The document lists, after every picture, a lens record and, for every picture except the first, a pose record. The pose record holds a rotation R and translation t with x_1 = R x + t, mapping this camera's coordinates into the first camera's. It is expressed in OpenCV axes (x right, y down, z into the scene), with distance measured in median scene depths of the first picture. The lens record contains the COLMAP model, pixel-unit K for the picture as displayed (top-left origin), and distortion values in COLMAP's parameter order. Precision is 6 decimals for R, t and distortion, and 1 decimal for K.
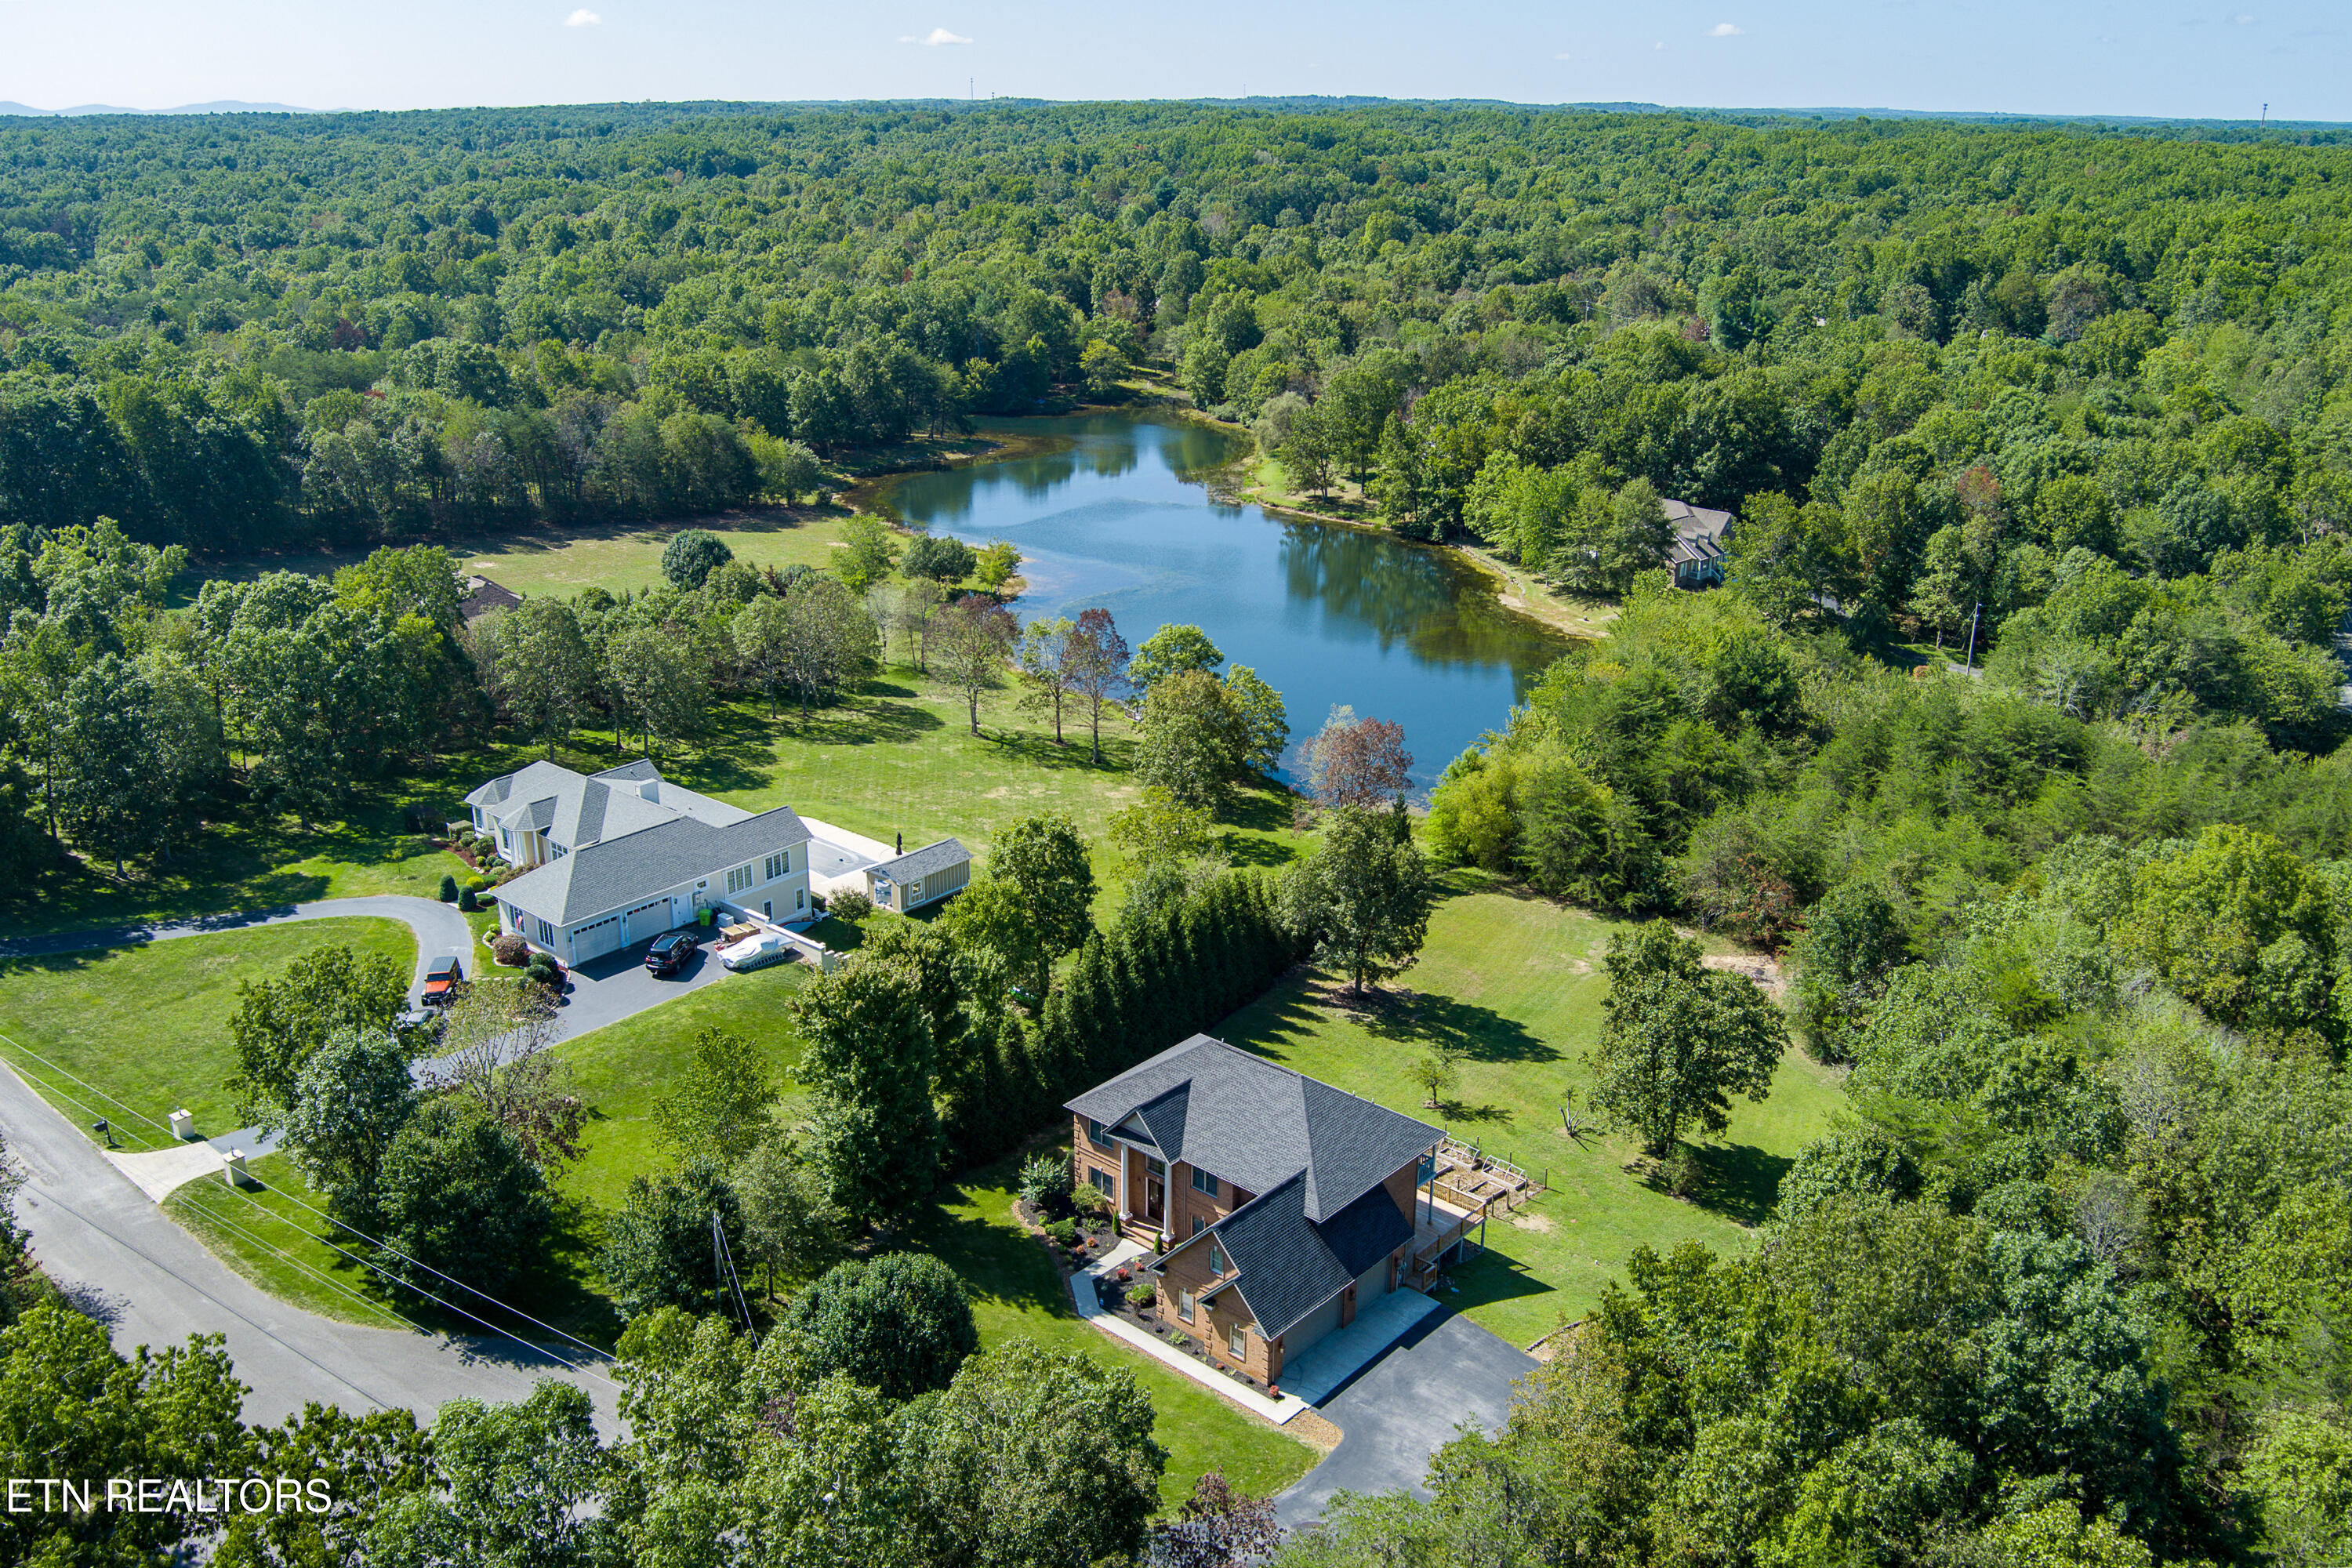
lens RADIAL K [[1927.2, 0, 1176.0], [0, 1927.2, 784.0], [0, 0, 1]] dist [-0.067870, 0.000289]
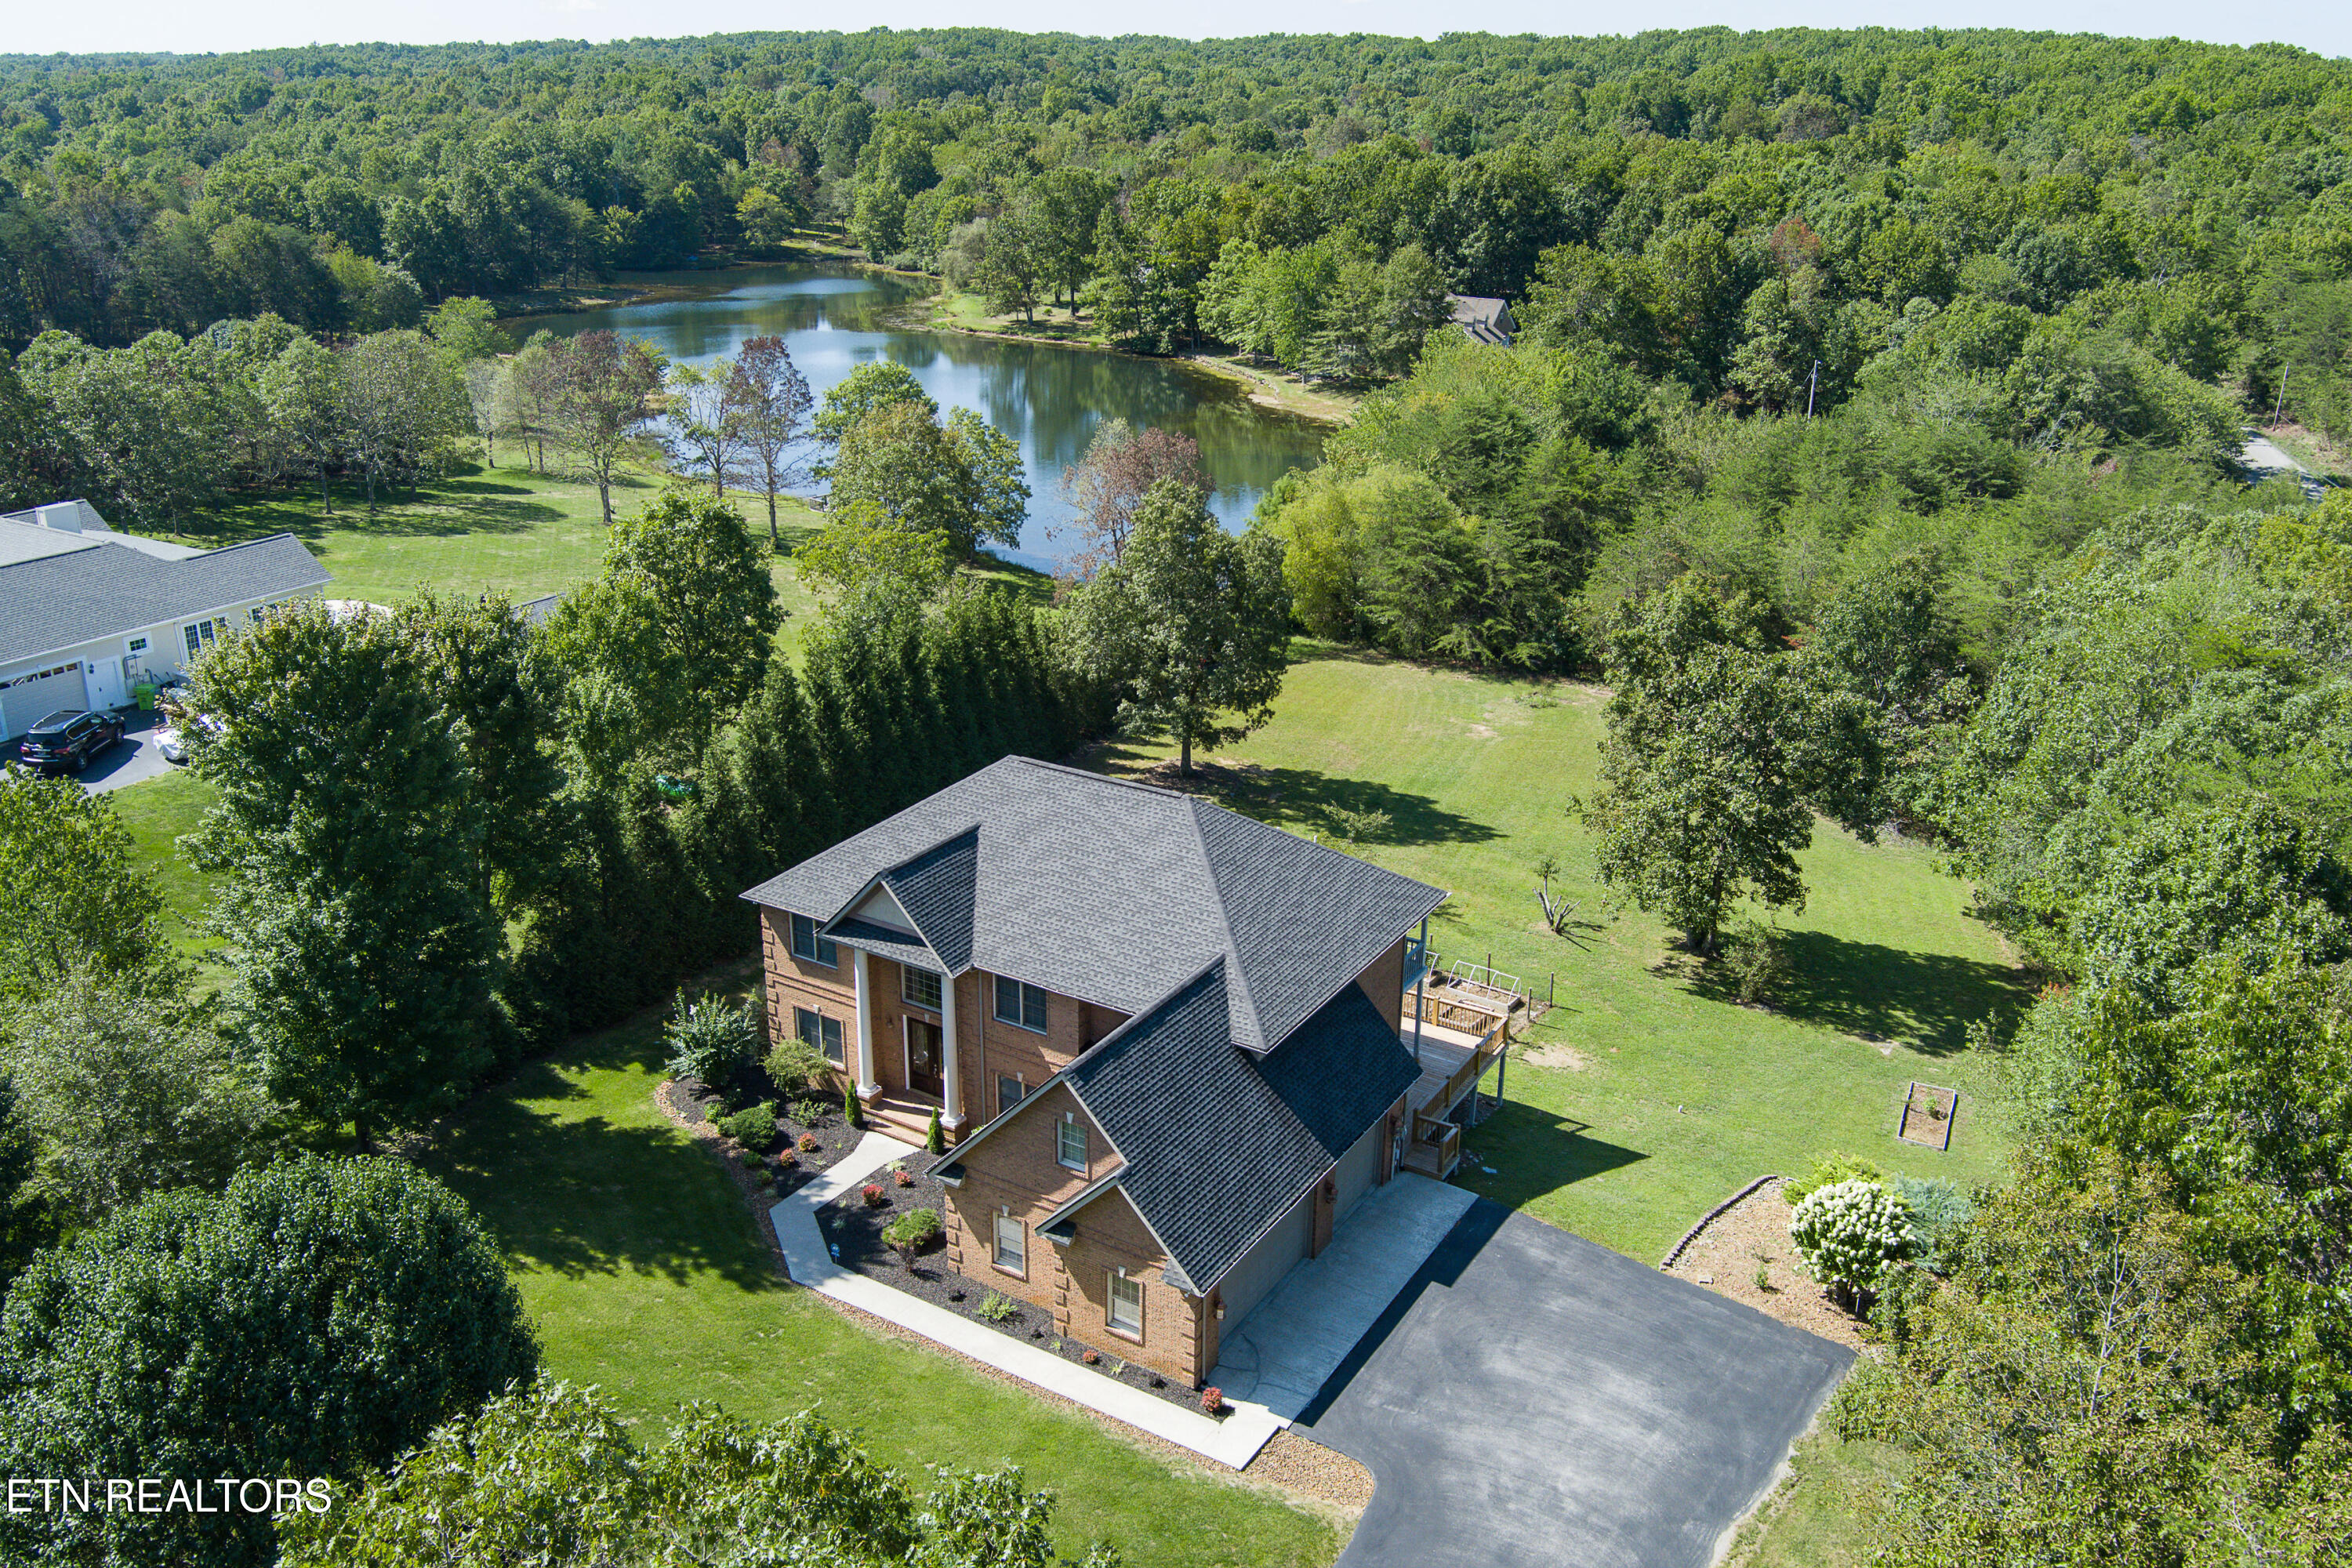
lens RADIAL K [[1893.9, 0, 1176.0], [0, 1893.9, 784.0], [0, 0, 1]] dist [-0.083080, 0.033307]
pose [[0.985085, -0.054765, 0.163119, -0.012745], [0.051485, 0.998379, 0.024270, 0.072584], [-0.164183, -0.015509, 0.986308, 0.258833]]
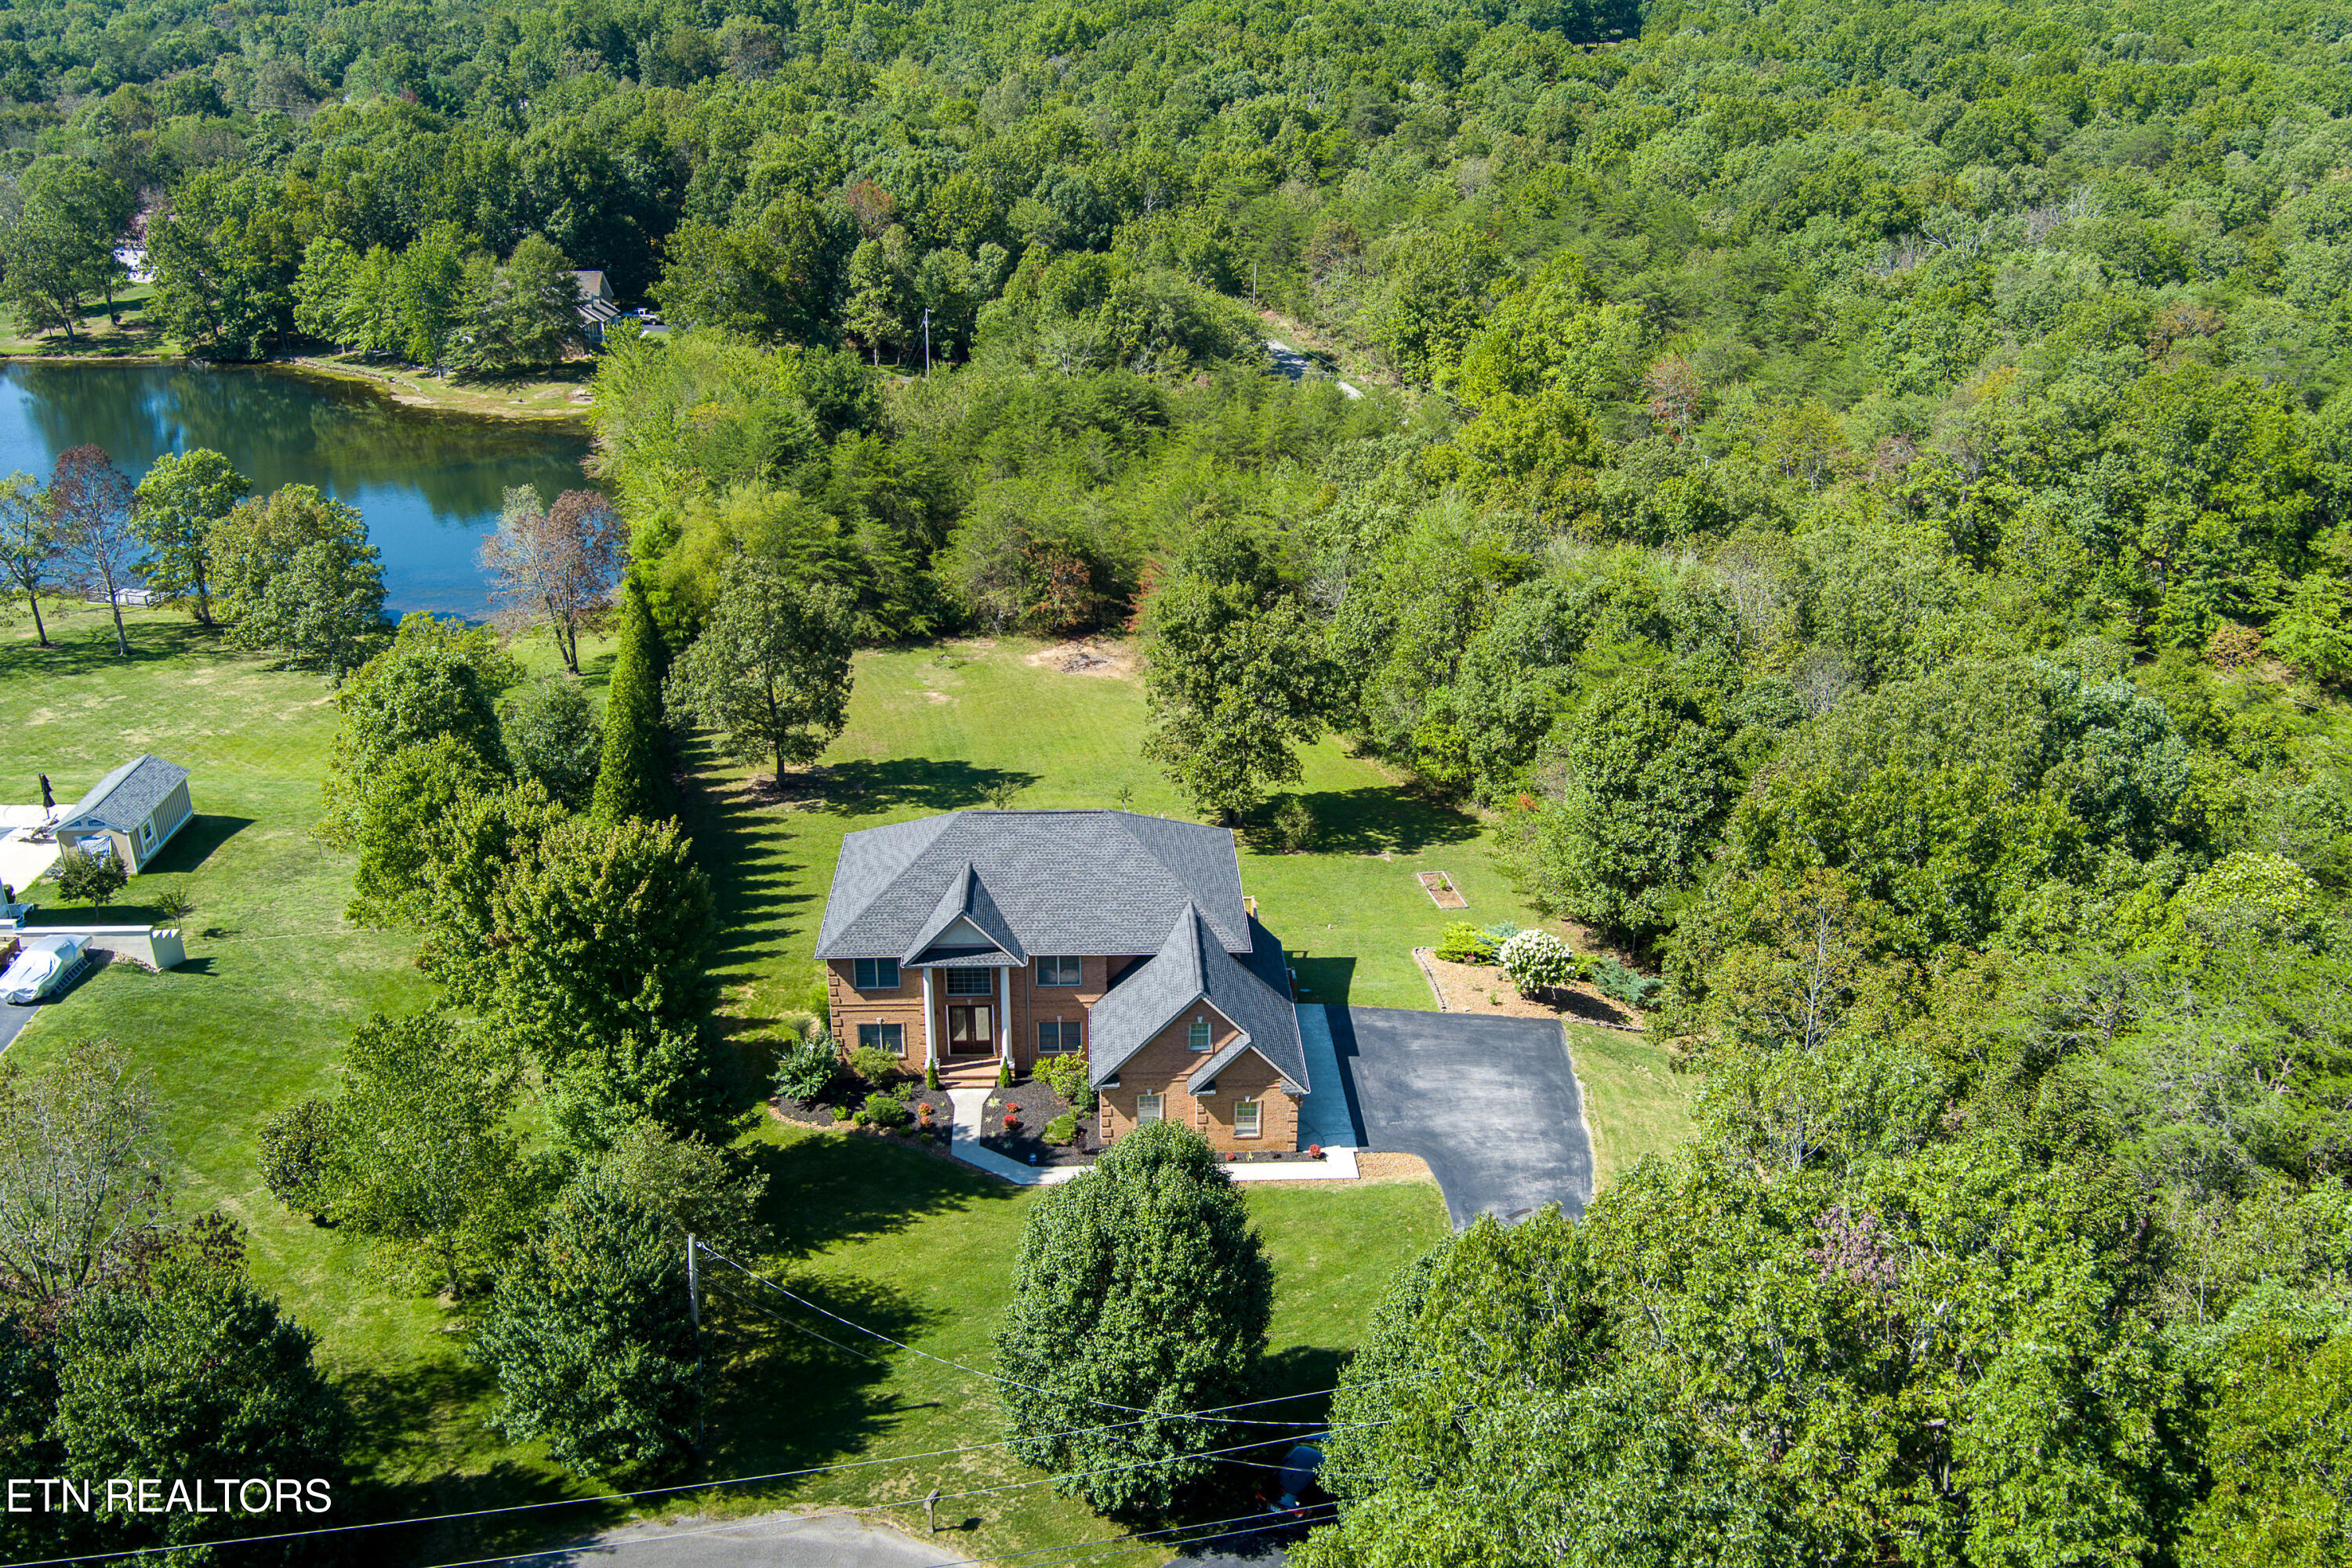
lens RADIAL K [[1893.9, 0, 1176.0], [0, 1893.9, 784.0], [0, 0, 1]] dist [-0.083080, 0.033307]
pose [[0.720438, -0.282960, 0.633169, -0.222787], [0.225909, 0.958934, 0.171497, 0.005961], [-0.655694, 0.019486, 0.754775, 0.203415]]
